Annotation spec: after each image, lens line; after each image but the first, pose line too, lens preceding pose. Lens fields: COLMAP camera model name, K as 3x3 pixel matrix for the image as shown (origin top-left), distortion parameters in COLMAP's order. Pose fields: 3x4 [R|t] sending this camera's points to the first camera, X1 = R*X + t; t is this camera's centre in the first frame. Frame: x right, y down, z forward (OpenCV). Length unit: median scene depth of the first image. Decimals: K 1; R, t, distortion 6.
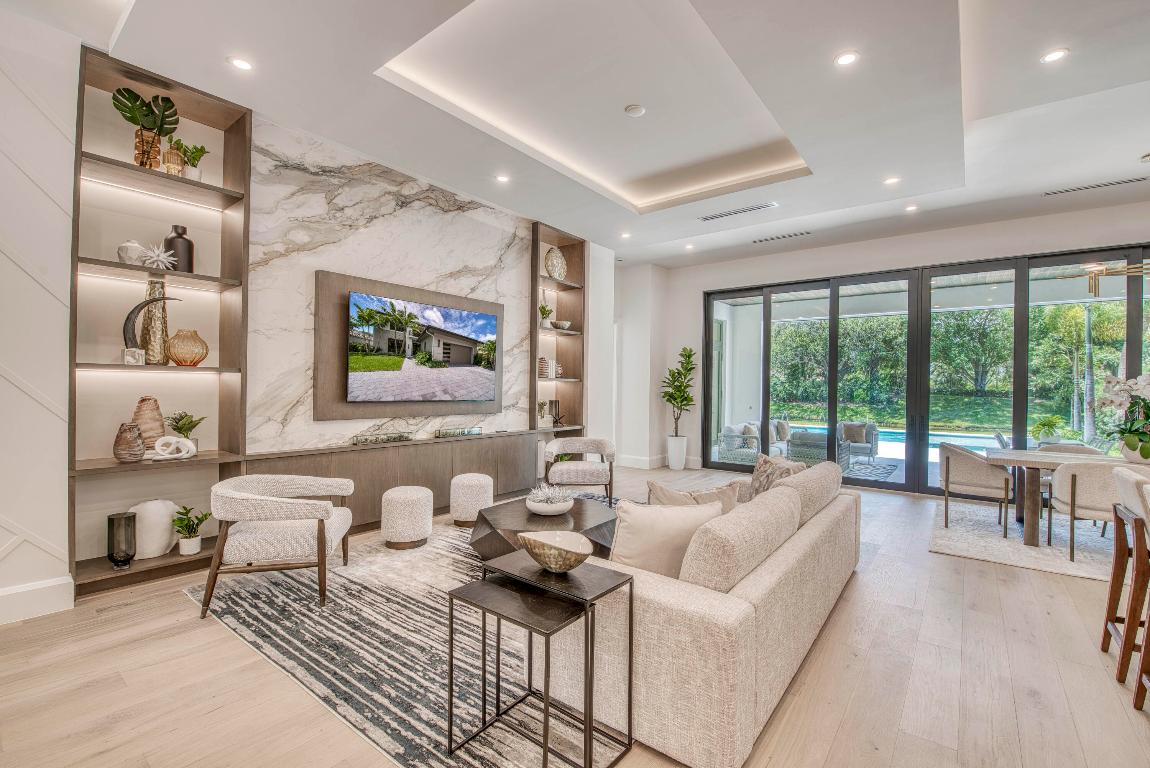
lens RADIAL K [[496.1, 0, 586.1], [0, 496.1, 386.0], [0, 0, 1]] dist [-0.005866, -0.007329]
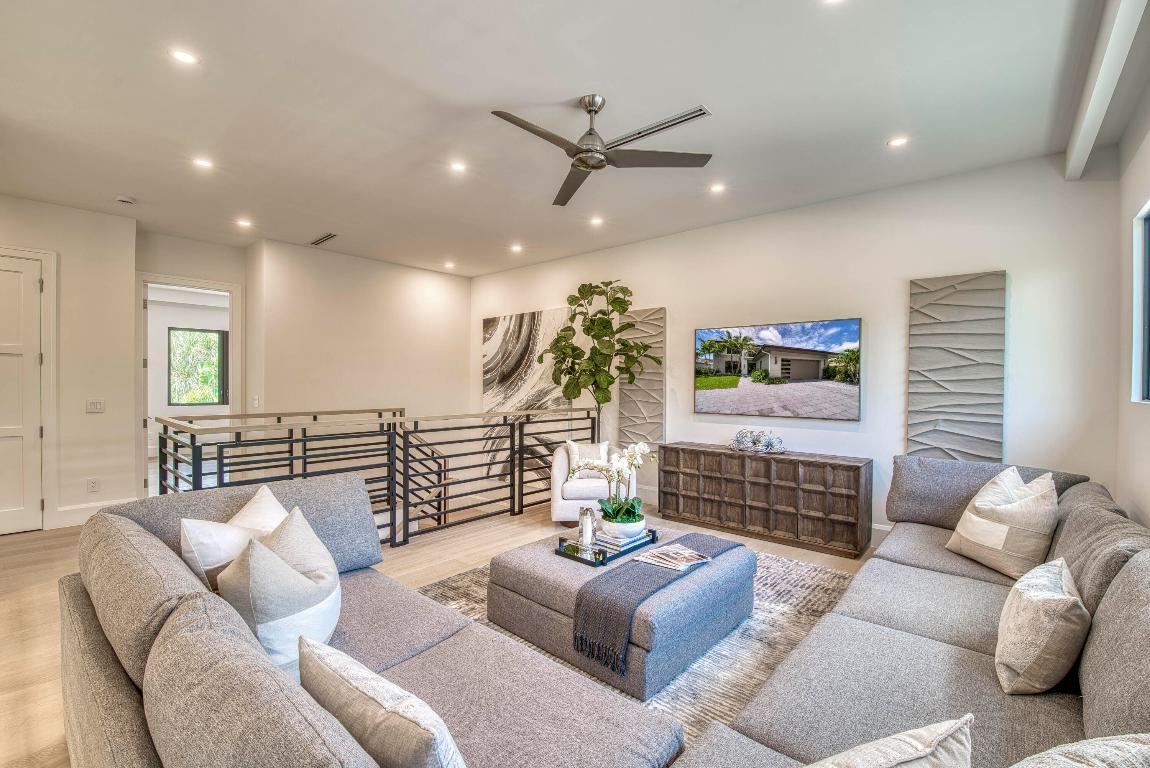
lens RADIAL K [[496.1, 0, 554.6], [0, 496.1, 389.2], [0, 0, 1]] dist [-0.005866, -0.007329]
pose [[-0.088569, -0.008159, -0.996037, 0.766726], [-0.008435, 0.999937, -0.007441, -0.014725], [0.996034, 0.007742, -0.088632, 0.634307]]
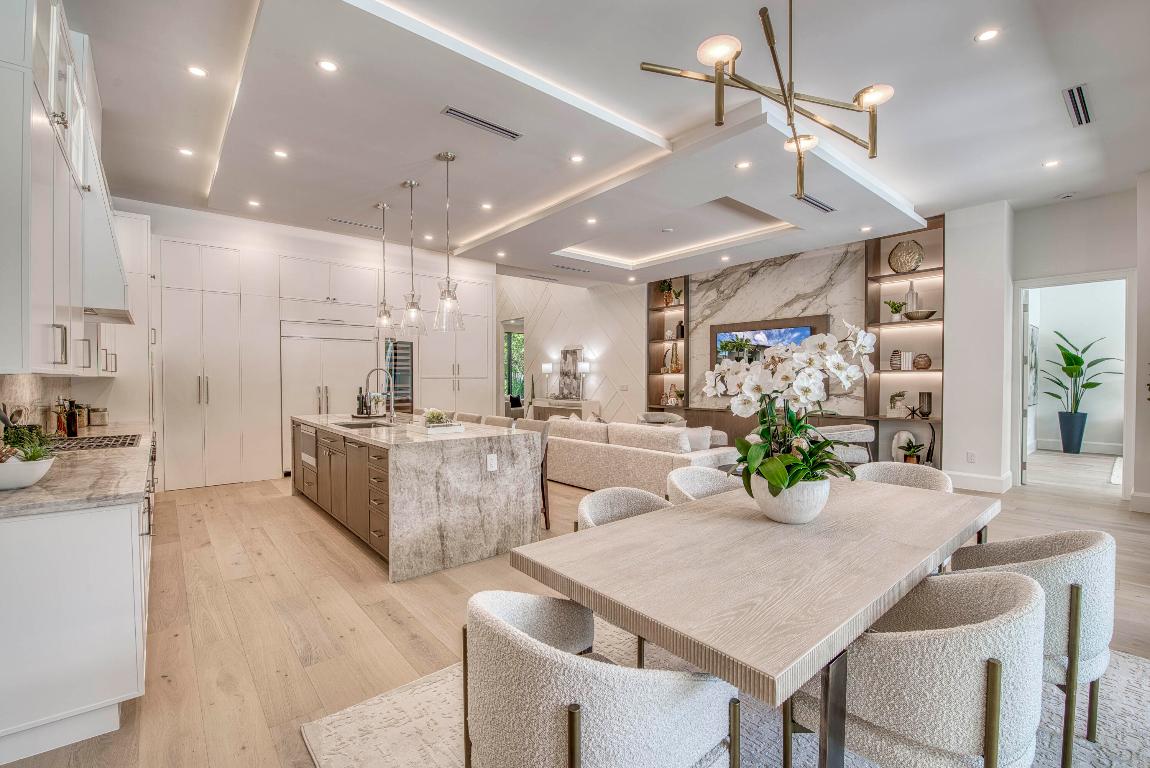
lens RADIAL K [[496.1, 0, 585.8], [0, 496.1, 385.1], [0, 0, 1]] dist [-0.005866, -0.007329]
pose [[-0.197613, -0.000823, -0.980280, 1.403085], [0.001039, 0.999999, -0.001049, 0.020734], [0.980280, -0.001226, -0.197612, 0.748259]]
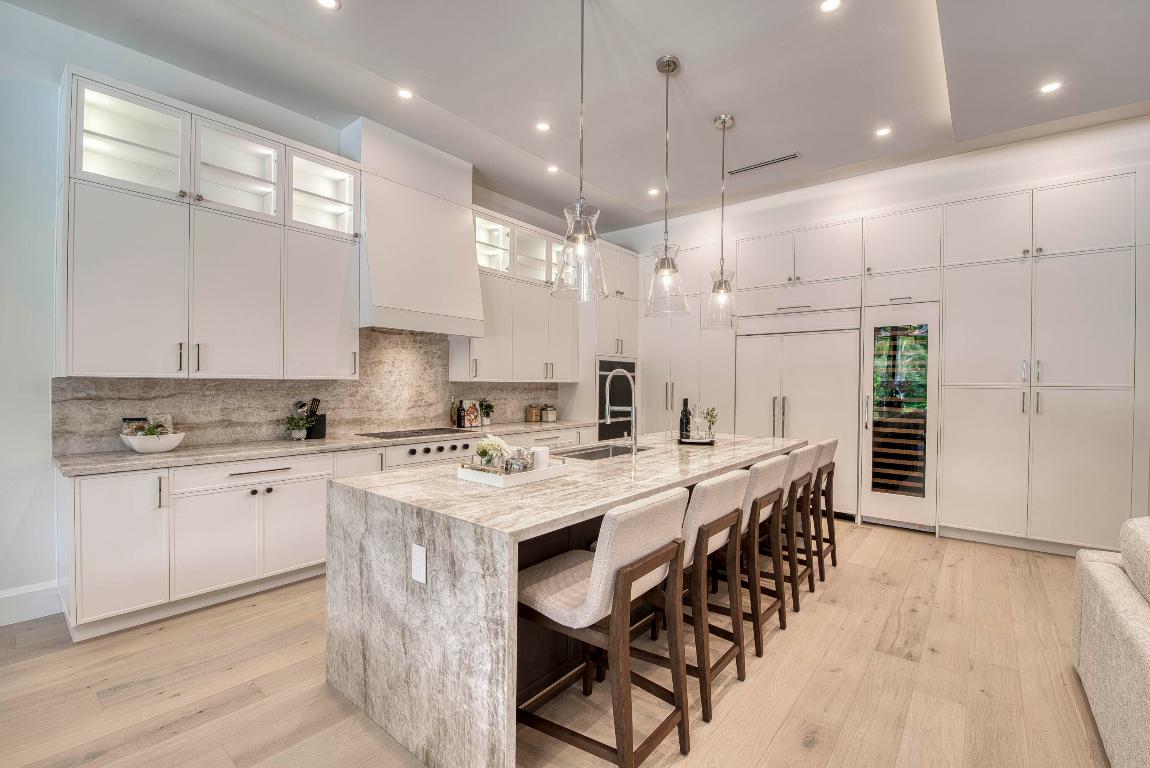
lens RADIAL K [[496.1, 0, 586.2], [0, 496.1, 387.2], [0, 0, 1]] dist [-0.005866, -0.007329]
pose [[-0.999574, -0.023198, 0.017694, 0.572545], [-0.023118, 0.999722, 0.004726, 0.006557], [-0.017798, 0.004315, -0.999832, 0.811653]]
